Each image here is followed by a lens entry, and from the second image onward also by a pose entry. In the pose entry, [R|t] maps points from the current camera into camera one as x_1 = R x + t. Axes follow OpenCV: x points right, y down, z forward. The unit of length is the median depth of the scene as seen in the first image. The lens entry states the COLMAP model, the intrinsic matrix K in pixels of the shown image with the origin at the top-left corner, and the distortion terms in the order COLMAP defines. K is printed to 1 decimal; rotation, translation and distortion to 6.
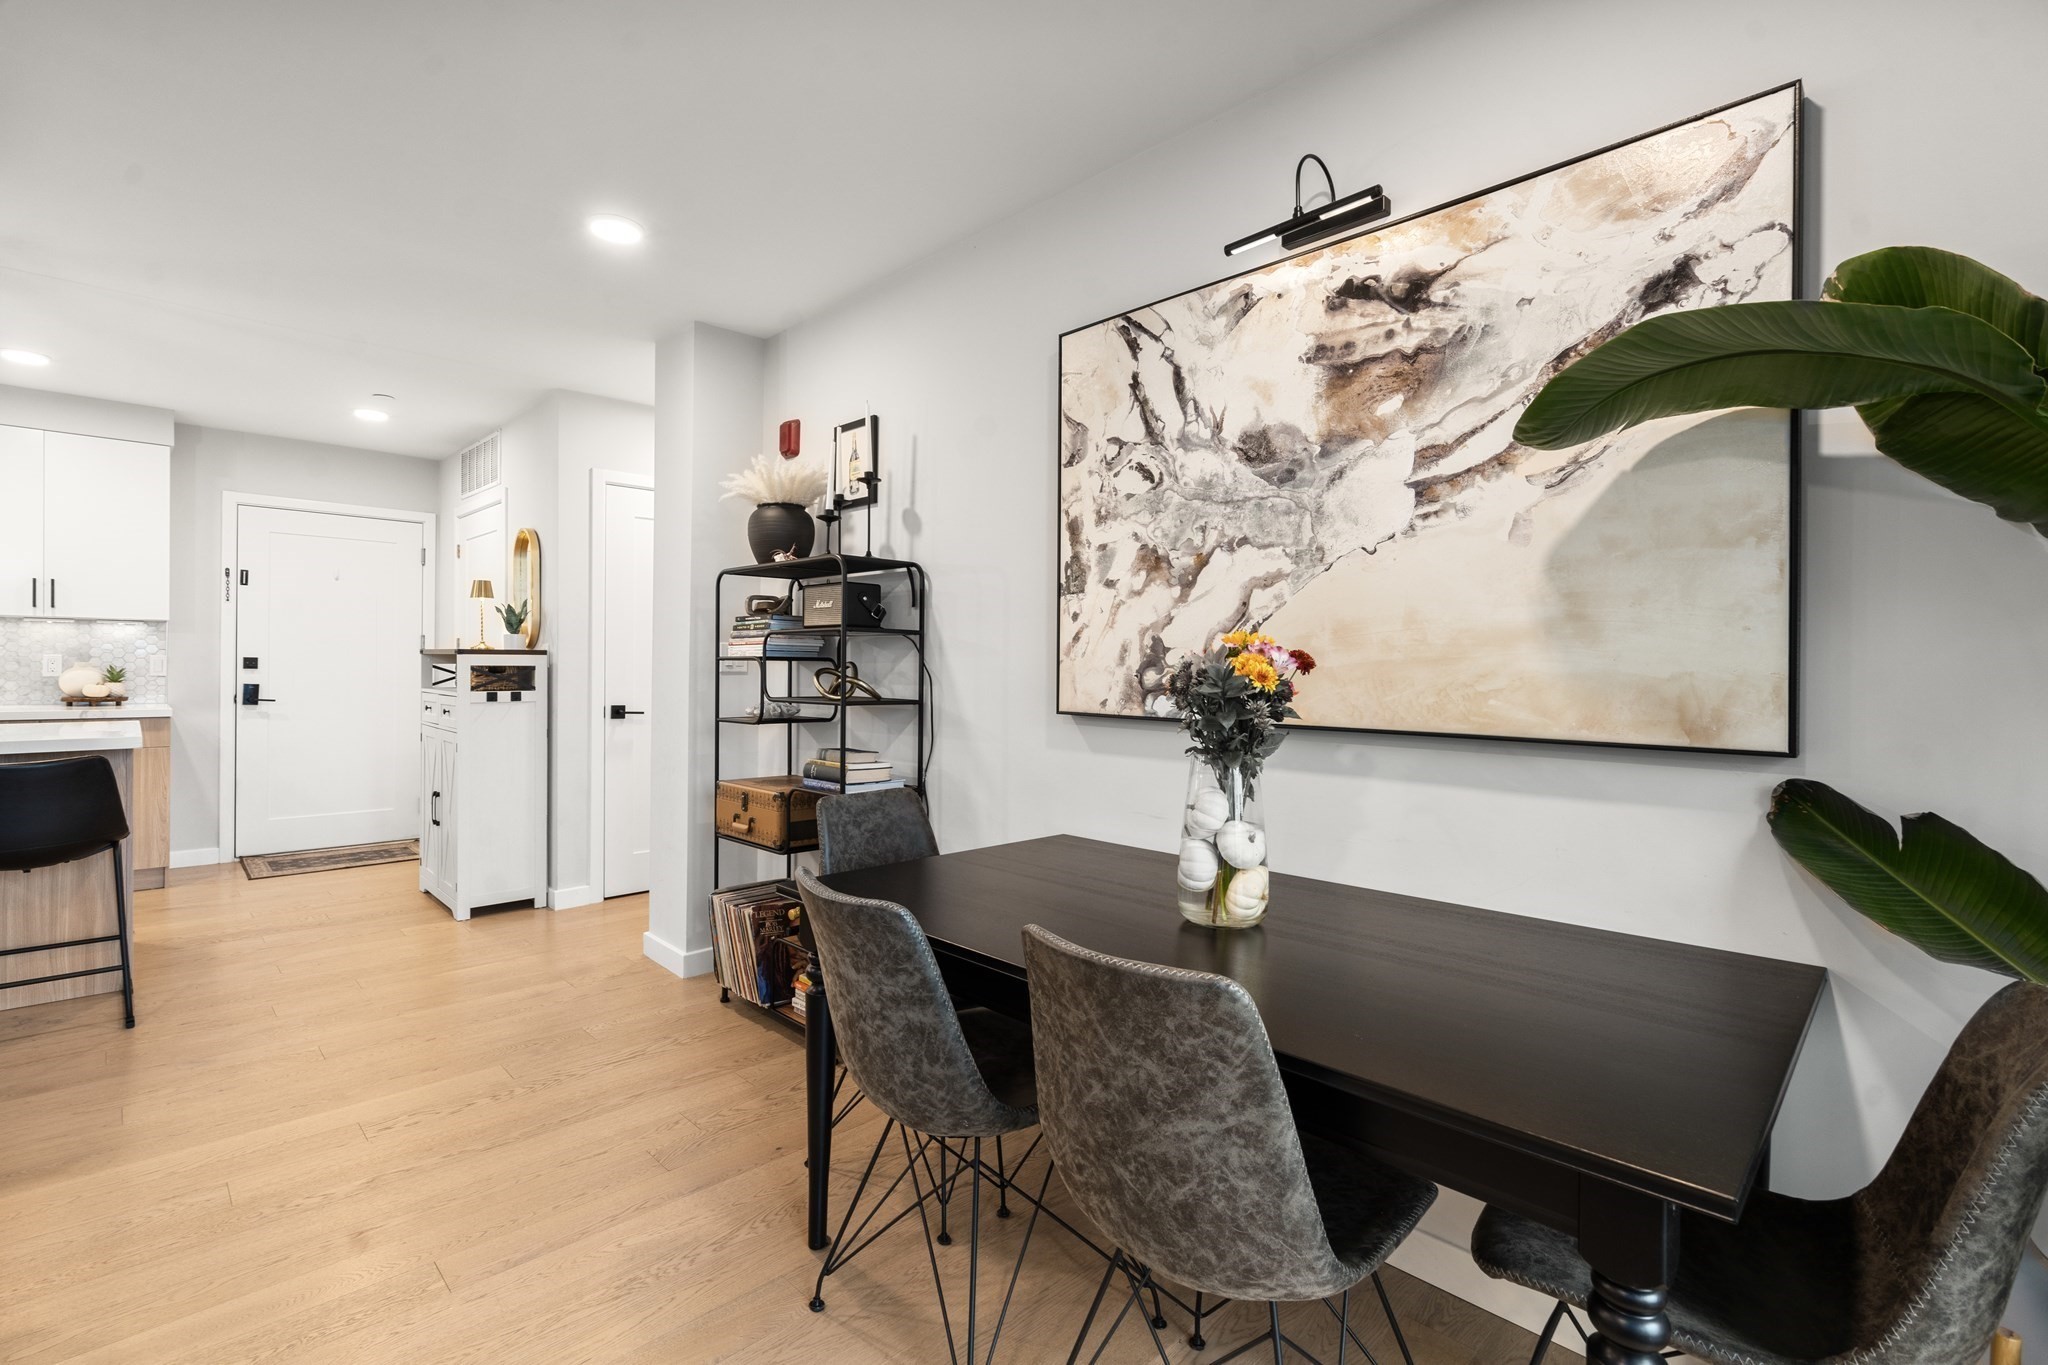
lens RADIAL K [[934.1, 0, 1001.4], [0, 934.1, 670.5], [0, 0, 1]] dist [-0.005448, 0.005229]
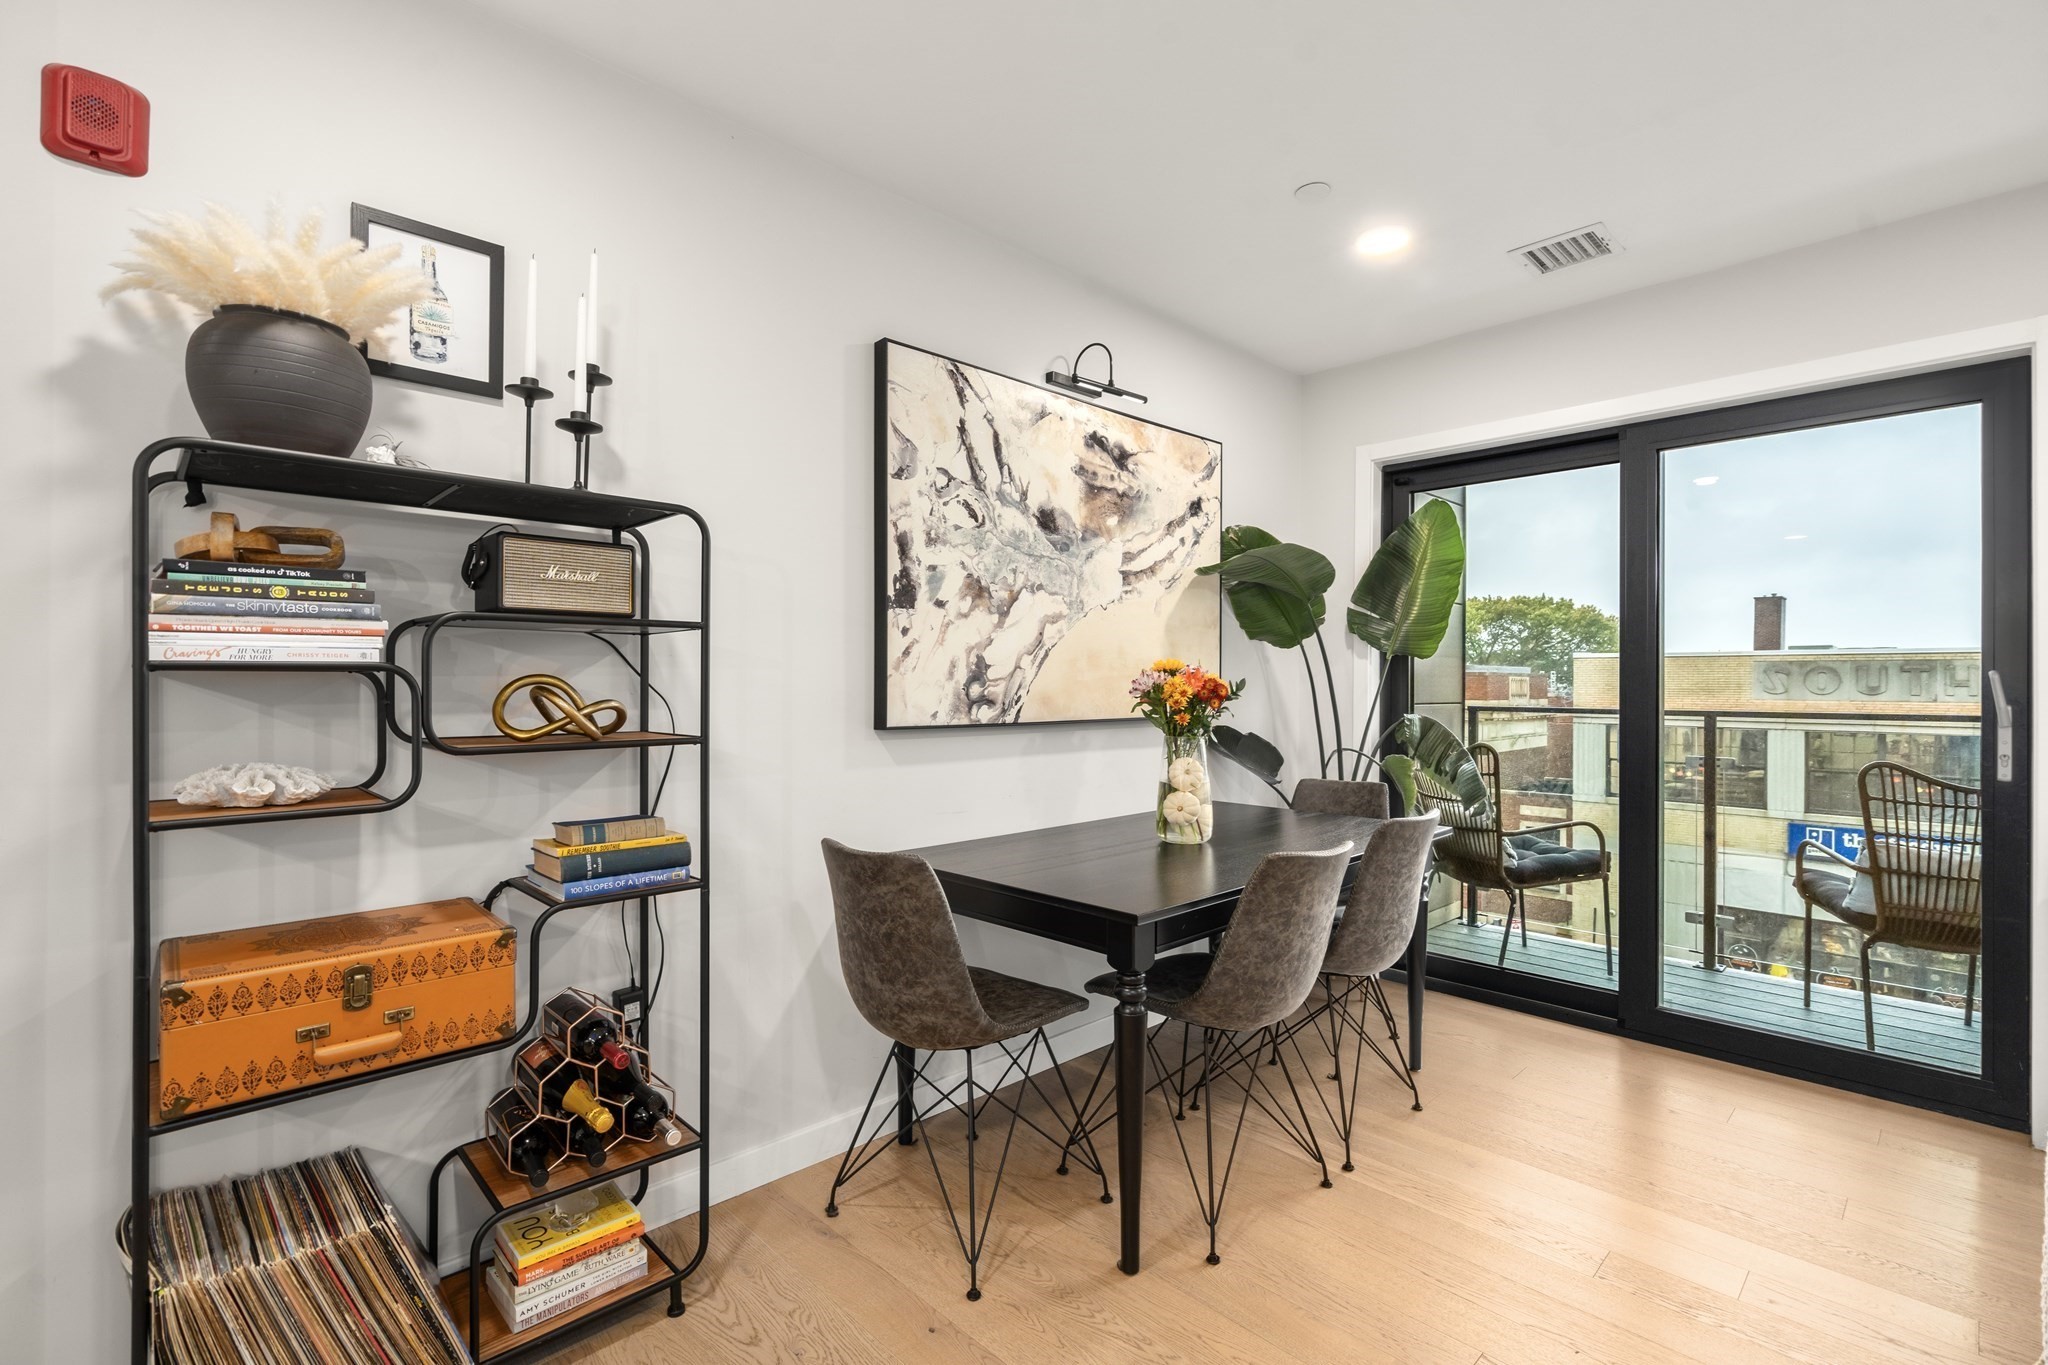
lens RADIAL K [[934.1, 0, 1018.5], [0, 934.1, 682.2], [0, 0, 1]] dist [-0.005448, 0.005229]
pose [[-0.003018, -0.011236, 0.999932, -0.975567], [-0.001325, 0.999936, 0.011232, -0.014972], [-0.999995, -0.001291, -0.003033, 0.929123]]
